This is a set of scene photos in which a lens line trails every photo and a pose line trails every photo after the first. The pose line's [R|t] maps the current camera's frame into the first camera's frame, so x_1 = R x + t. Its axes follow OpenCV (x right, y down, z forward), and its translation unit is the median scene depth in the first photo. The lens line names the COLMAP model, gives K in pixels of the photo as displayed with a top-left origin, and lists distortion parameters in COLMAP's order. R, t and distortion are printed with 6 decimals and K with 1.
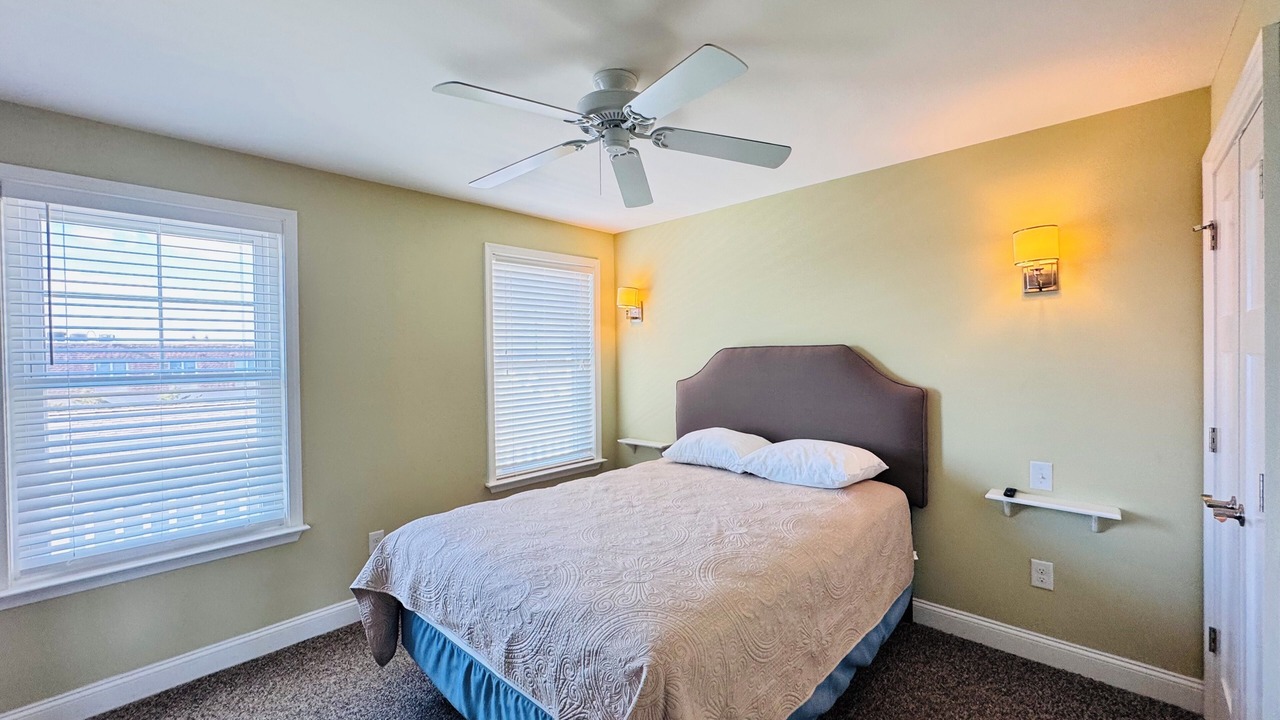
lens RADIAL K [[511.3, 0, 630.4], [0, 511.3, 357.6], [0, 0, 1]] dist [0.001024, 0.000110]
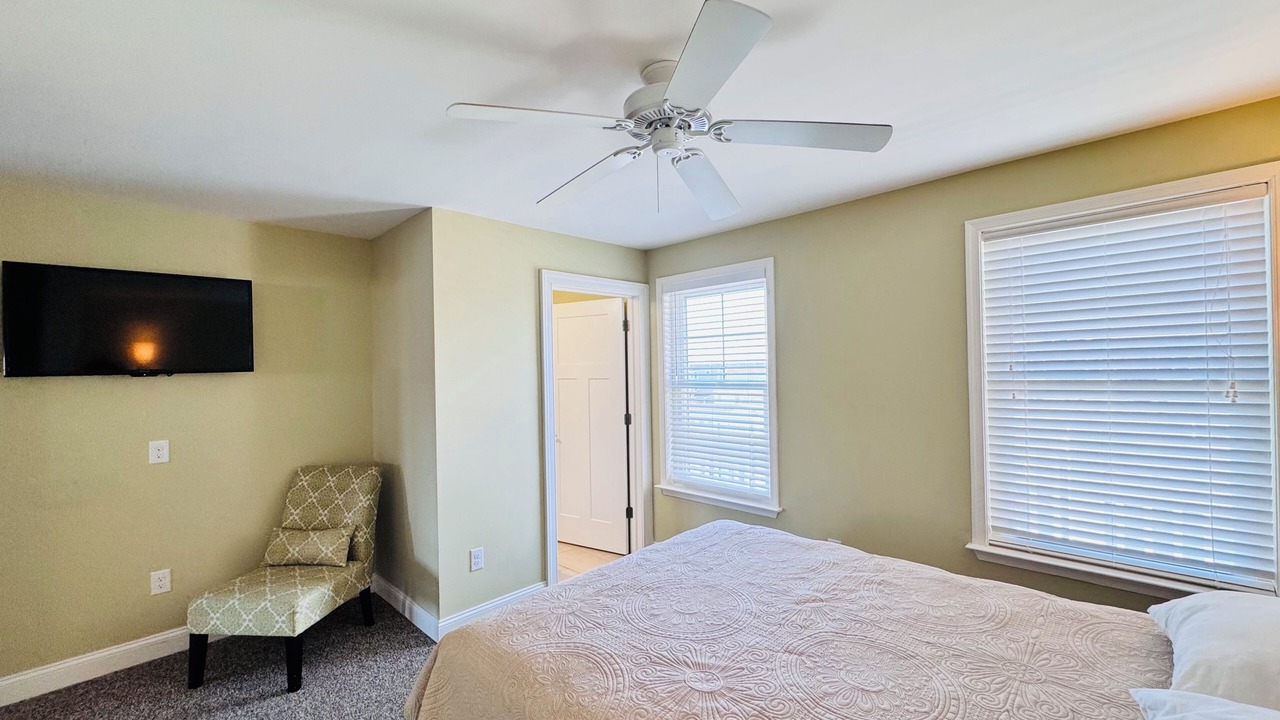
lens RADIAL K [[511.3, 0, 642.2], [0, 511.3, 356.4], [0, 0, 1]] dist [0.001024, 0.000110]
pose [[-0.014372, -0.004767, -0.999885, 0.455013], [0.016886, 0.999845, -0.005009, -0.030101], [0.999754, -0.016956, -0.014289, 0.513477]]
